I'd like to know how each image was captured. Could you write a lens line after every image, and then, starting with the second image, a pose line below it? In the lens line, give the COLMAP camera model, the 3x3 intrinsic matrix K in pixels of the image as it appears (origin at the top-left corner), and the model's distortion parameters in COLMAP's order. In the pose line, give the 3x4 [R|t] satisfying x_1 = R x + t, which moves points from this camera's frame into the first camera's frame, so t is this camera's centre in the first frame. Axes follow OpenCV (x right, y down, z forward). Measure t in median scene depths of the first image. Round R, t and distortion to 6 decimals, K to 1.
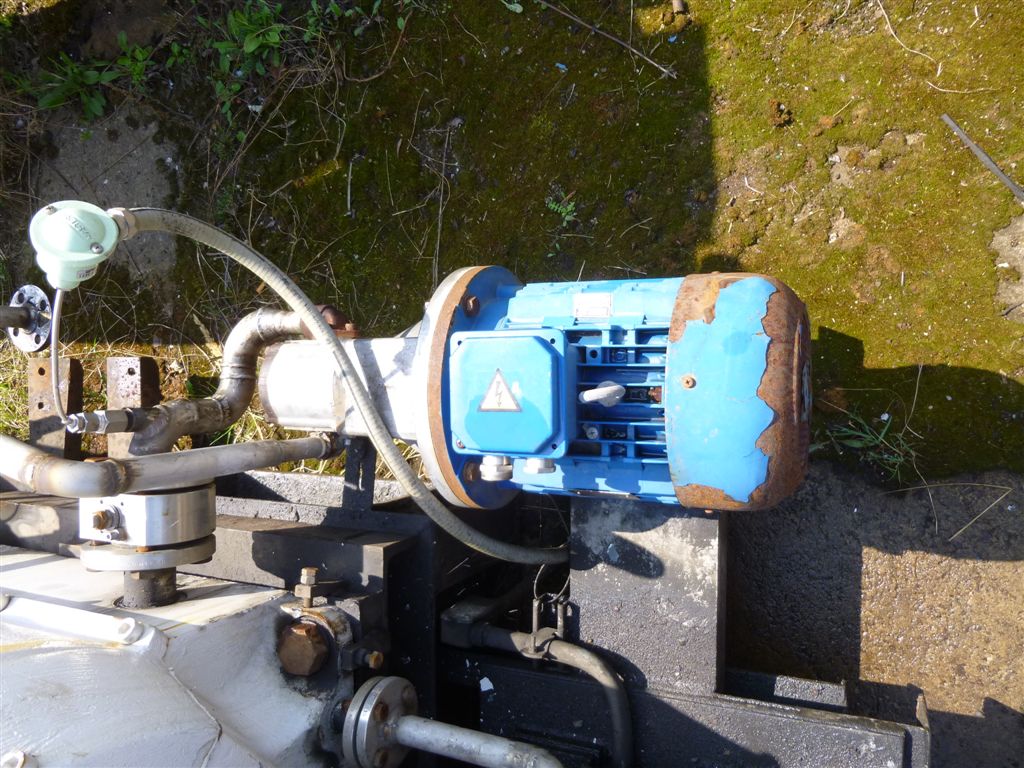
lens RADIAL K [[777.7, 0, 506.5], [0, 777.7, 381.0], [0, 0, 1]] dist [-0.030123, 0.015701]
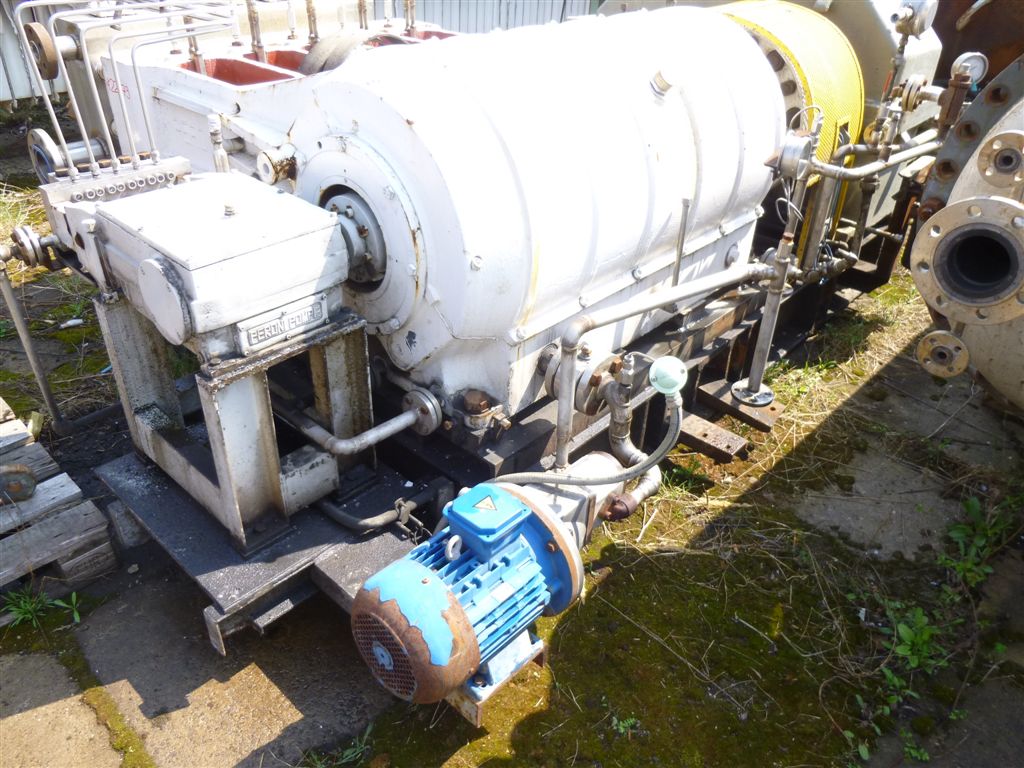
lens RADIAL K [[777.7, 0, 505.6], [0, 777.7, 381.5], [0, 0, 1]] dist [-0.030123, 0.015701]
pose [[-0.626437, 0.702785, -0.337148, 0.280234], [-0.741243, -0.403311, 0.536562, -0.654521], [0.241112, 0.586031, 0.773584, -0.466929]]
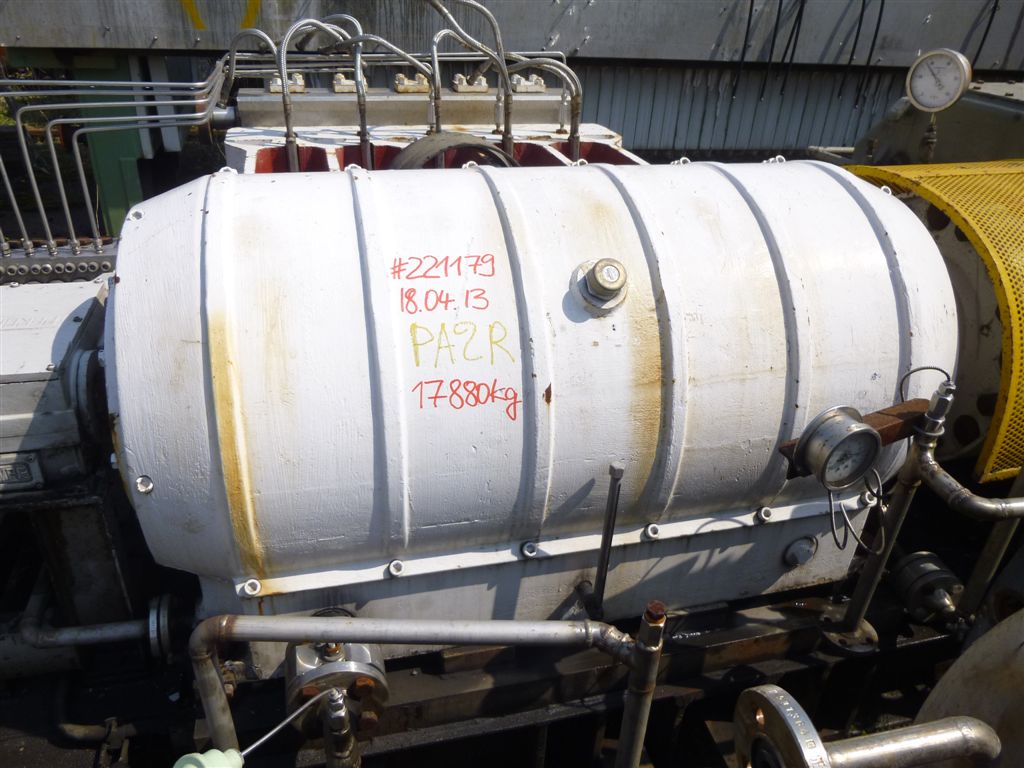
lens RADIAL K [[777.7, 0, 513.0], [0, 777.7, 388.2], [0, 0, 1]] dist [-0.030123, 0.015701]
pose [[-0.895258, 0.445025, -0.021604, -0.837611], [-0.268587, -0.500359, 0.823105, -0.670622], [0.355493, 0.742694, 0.567478, 0.018899]]
